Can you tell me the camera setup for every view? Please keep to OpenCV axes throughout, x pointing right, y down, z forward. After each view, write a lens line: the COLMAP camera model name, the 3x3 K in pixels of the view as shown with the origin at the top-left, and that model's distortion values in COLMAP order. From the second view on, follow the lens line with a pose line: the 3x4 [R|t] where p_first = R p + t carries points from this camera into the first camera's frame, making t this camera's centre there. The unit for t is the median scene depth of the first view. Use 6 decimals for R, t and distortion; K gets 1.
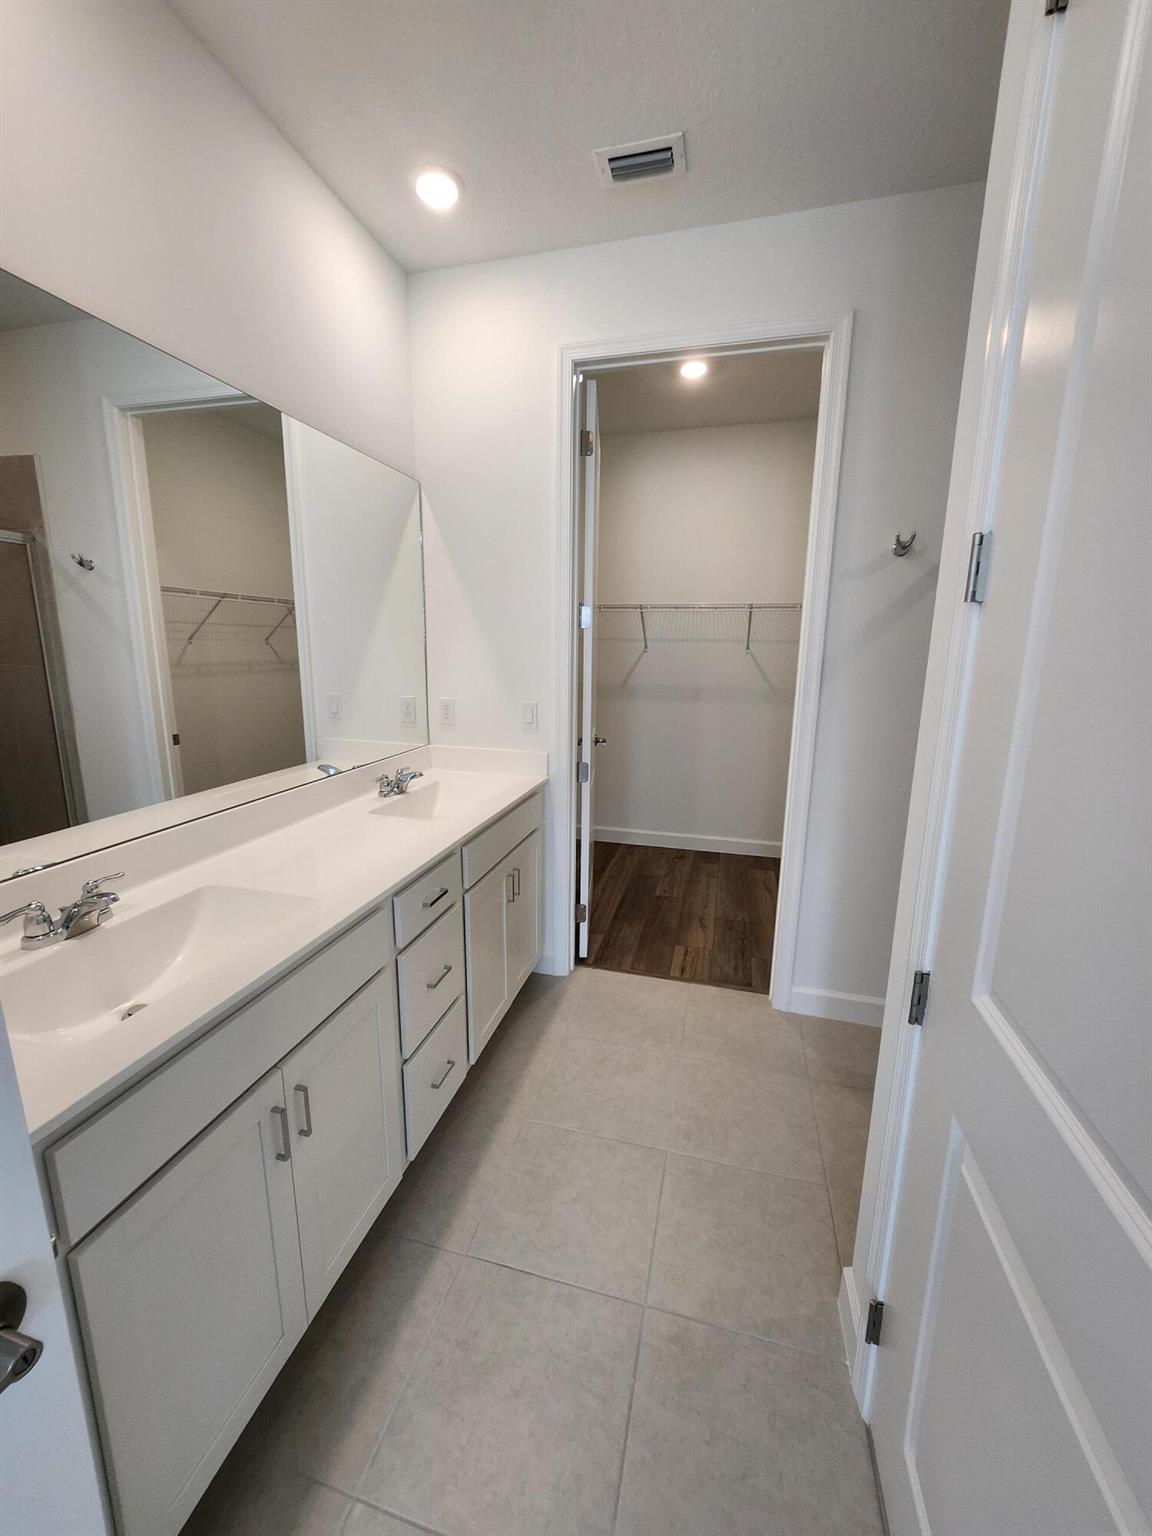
lens RADIAL K [[609.1, 0, 573.8], [0, 609.1, 767.1], [0, 0, 1]] dist [-0.003490, 0.001173]
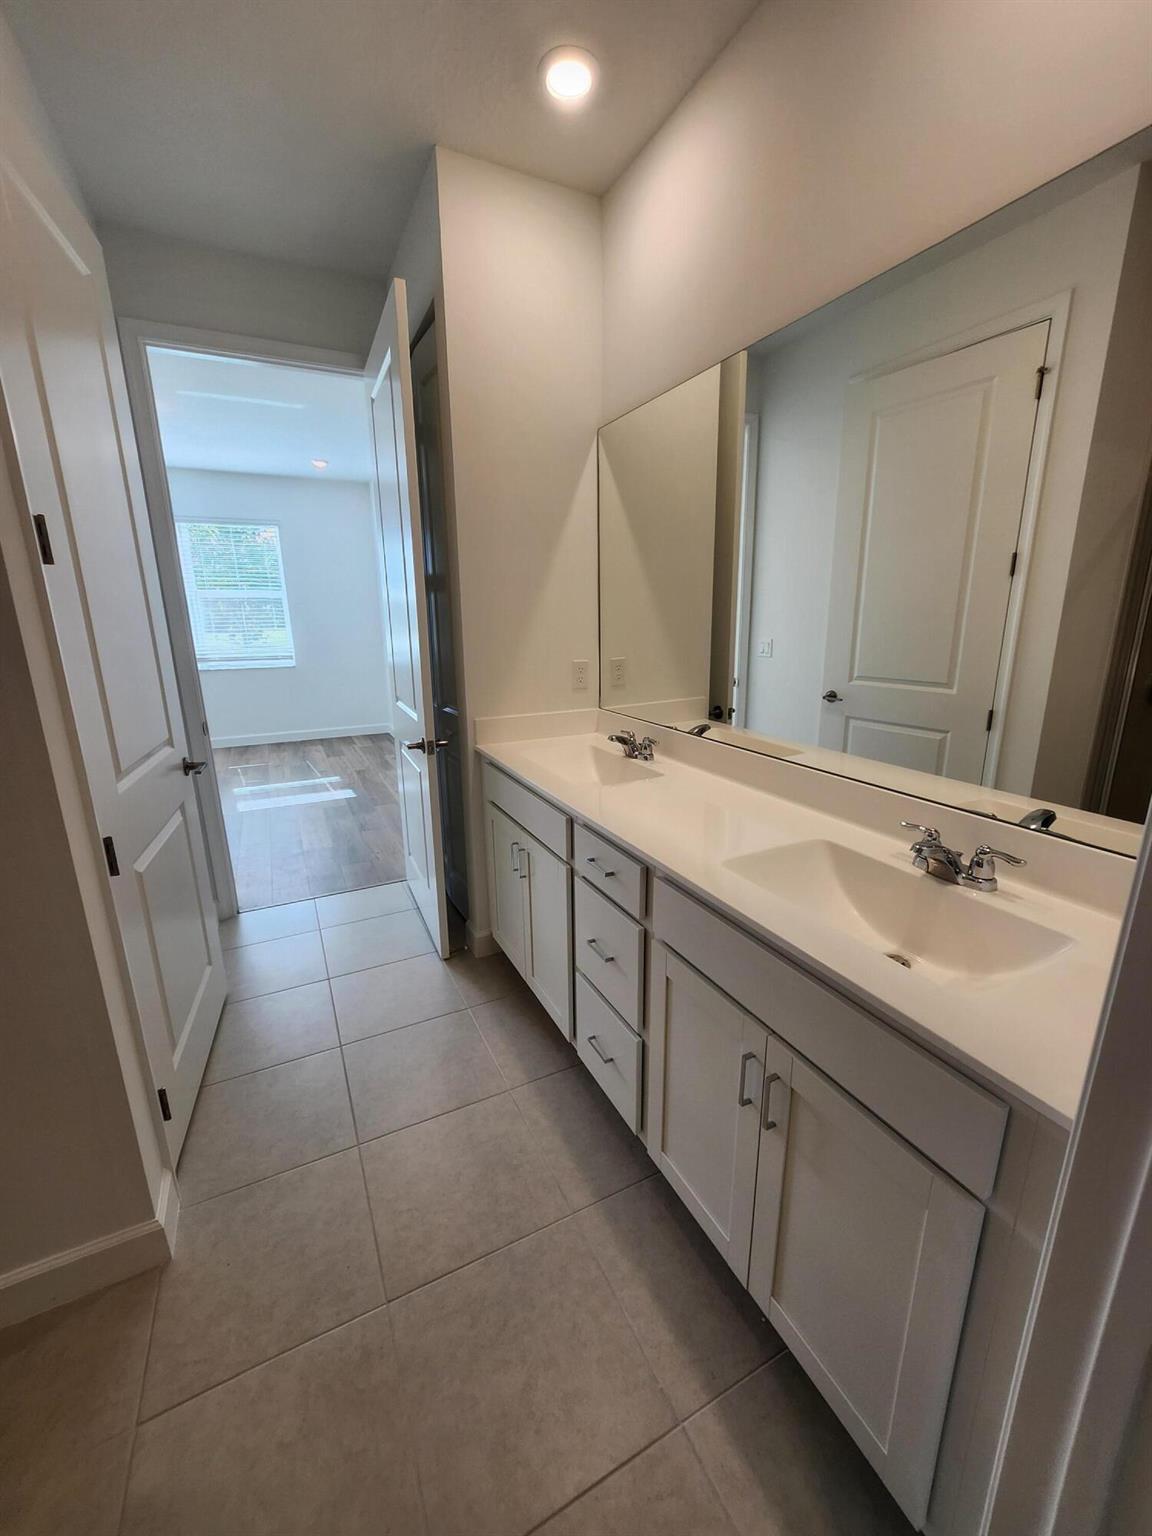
lens RADIAL K [[609.1, 0, 581.3], [0, 609.1, 769.7], [0, 0, 1]] dist [-0.003490, 0.001173]
pose [[-0.748947, 0.164314, -0.641933, 0.316867], [-0.131191, 0.912821, 0.386714, -0.240713], [0.649513, 0.373844, -0.662098, 1.297260]]
